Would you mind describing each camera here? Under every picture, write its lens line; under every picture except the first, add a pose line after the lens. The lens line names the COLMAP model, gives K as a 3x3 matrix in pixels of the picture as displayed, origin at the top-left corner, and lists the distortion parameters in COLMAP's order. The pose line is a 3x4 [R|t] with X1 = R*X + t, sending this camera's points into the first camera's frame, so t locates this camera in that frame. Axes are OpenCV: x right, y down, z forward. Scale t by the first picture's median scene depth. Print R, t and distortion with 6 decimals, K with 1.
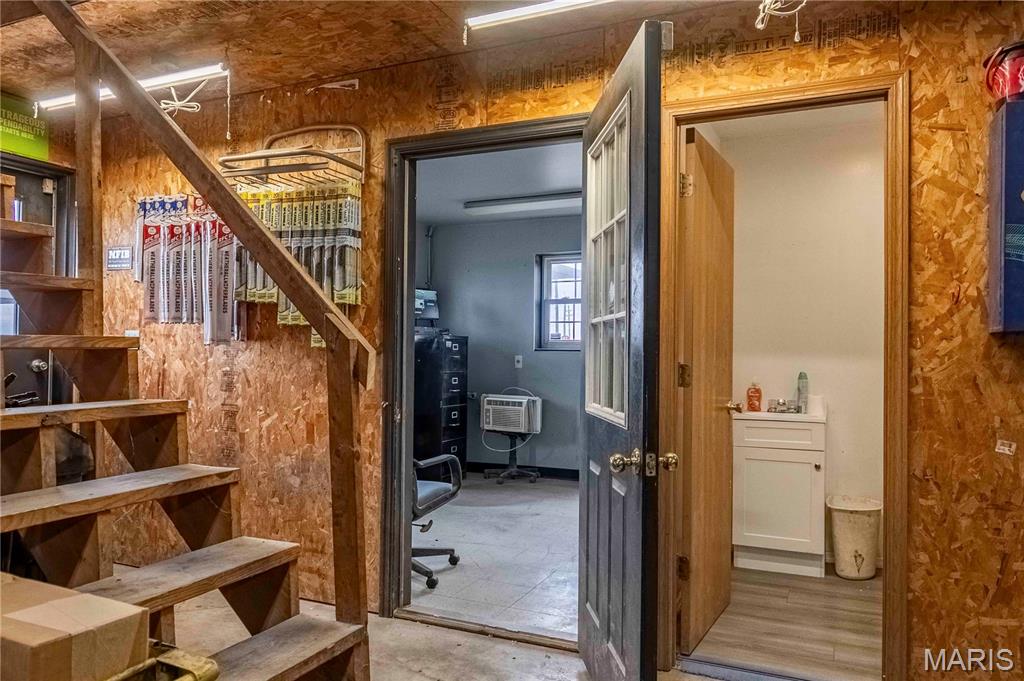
lens RADIAL K [[698.8, 0, 514.9], [0, 698.8, 344.3], [0, 0, 1]] dist [0.001570, -0.001197]
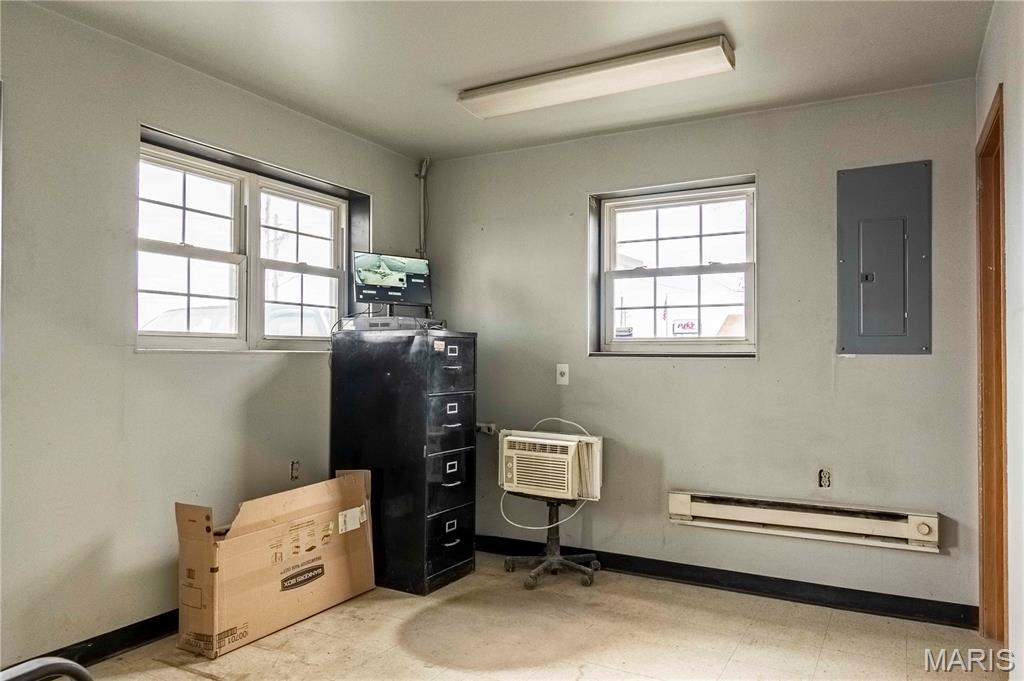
lens RADIAL K [[698.8, 0, 514.9], [0, 698.8, 344.3], [0, 0, 1]] dist [0.001570, -0.001197]
pose [[0.996716, -0.006359, -0.080727, 0.013484], [0.005942, 0.999968, -0.005400, 0.001943], [0.080759, 0.004903, 0.996722, 0.412402]]
